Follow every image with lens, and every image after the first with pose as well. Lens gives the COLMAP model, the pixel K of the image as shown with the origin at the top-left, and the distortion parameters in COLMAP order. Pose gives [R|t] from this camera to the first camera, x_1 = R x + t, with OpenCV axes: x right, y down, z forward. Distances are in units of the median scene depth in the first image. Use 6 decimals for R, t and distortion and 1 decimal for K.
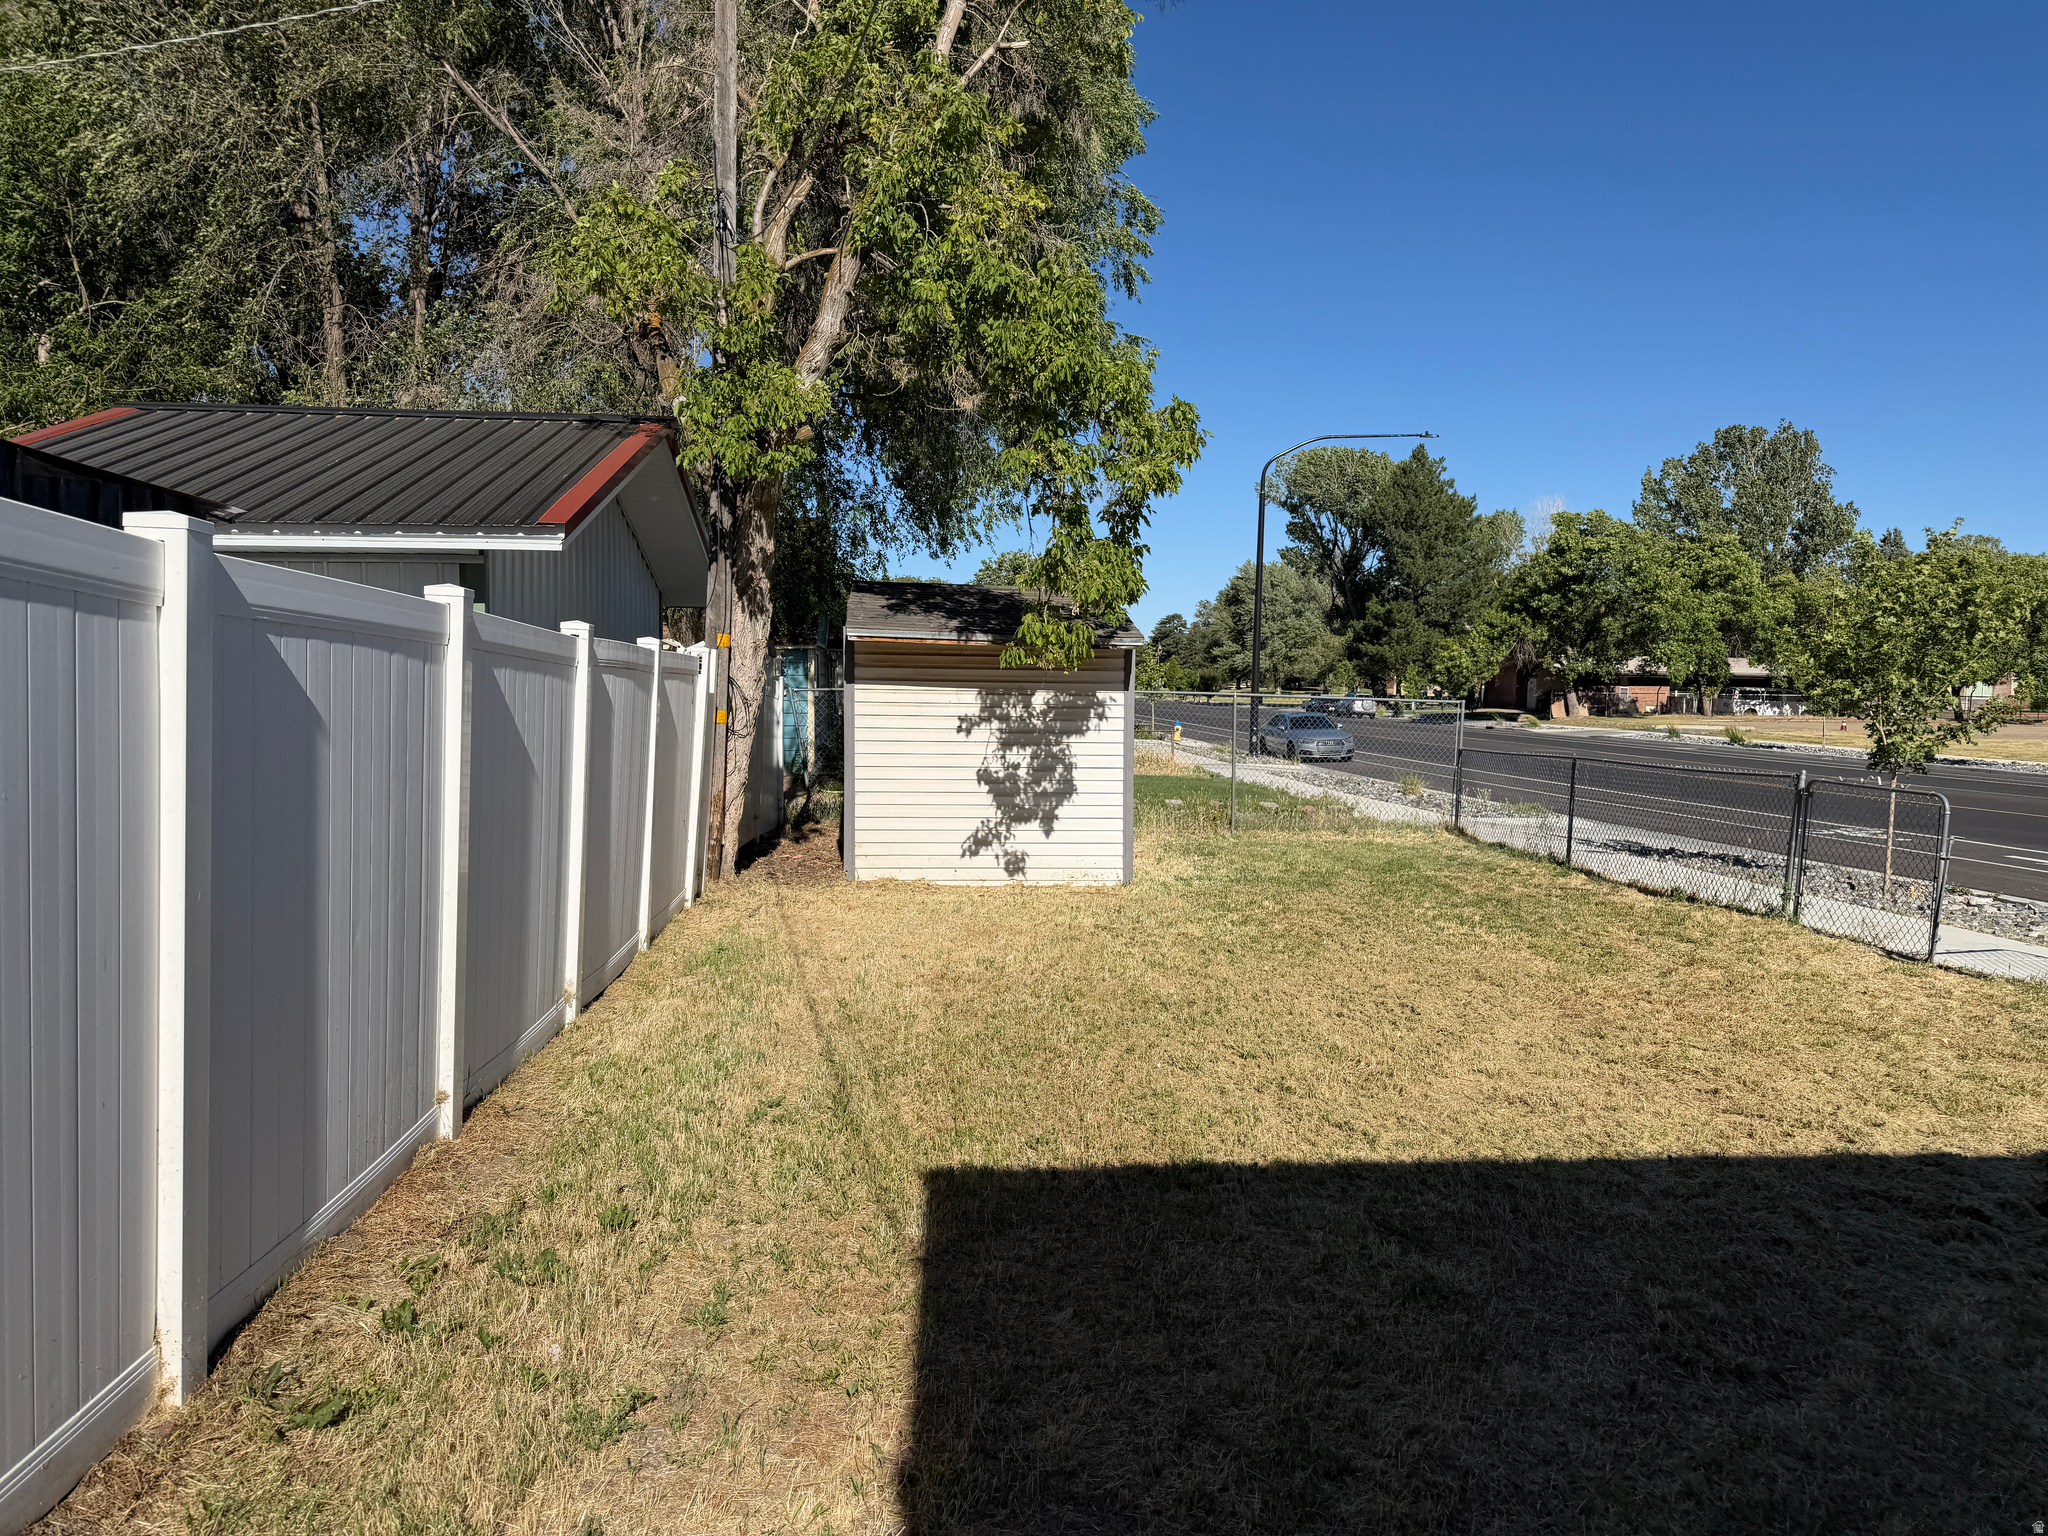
lens RADIAL K [[1410.8, 0, 1024.0], [0, 1410.8, 768.0], [0, 0, 1]] dist [0.001468, 0.000048]
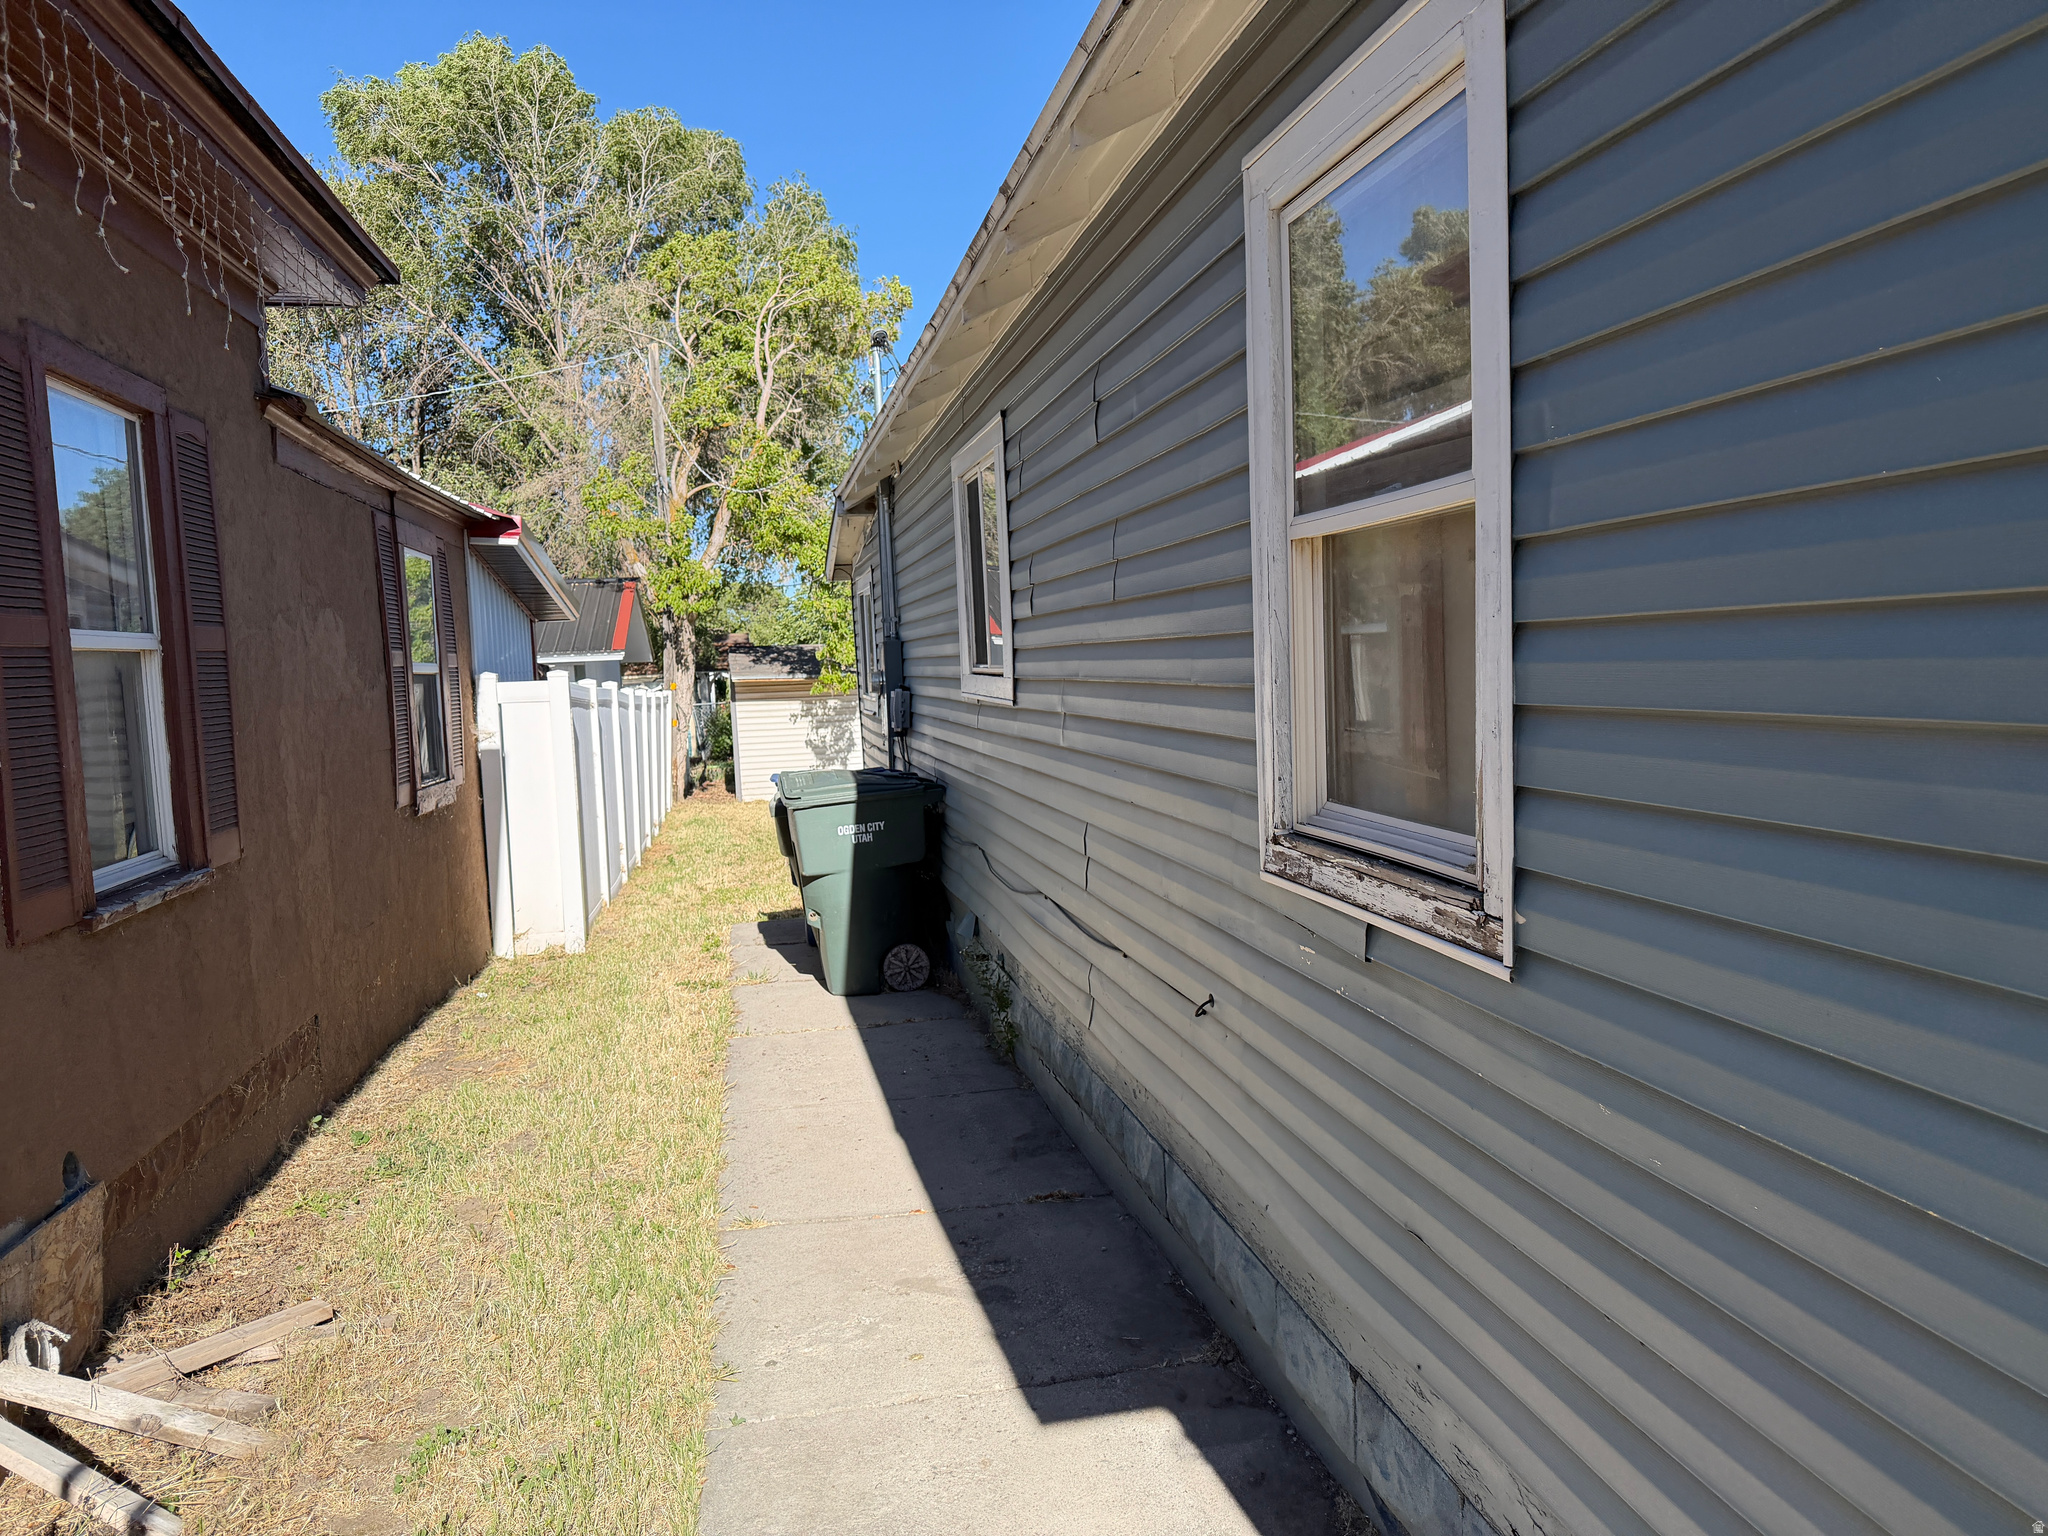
lens RADIAL K [[1410.8, 0, 1024.0], [0, 1410.8, 768.0], [0, 0, 1]] dist [0.001468, 0.000048]
pose [[0.992246, -0.073605, 0.100147, 0.077618], [0.071219, 0.997090, 0.027194, 0.008870], [-0.101857, -0.019851, 0.994601, -1.071115]]
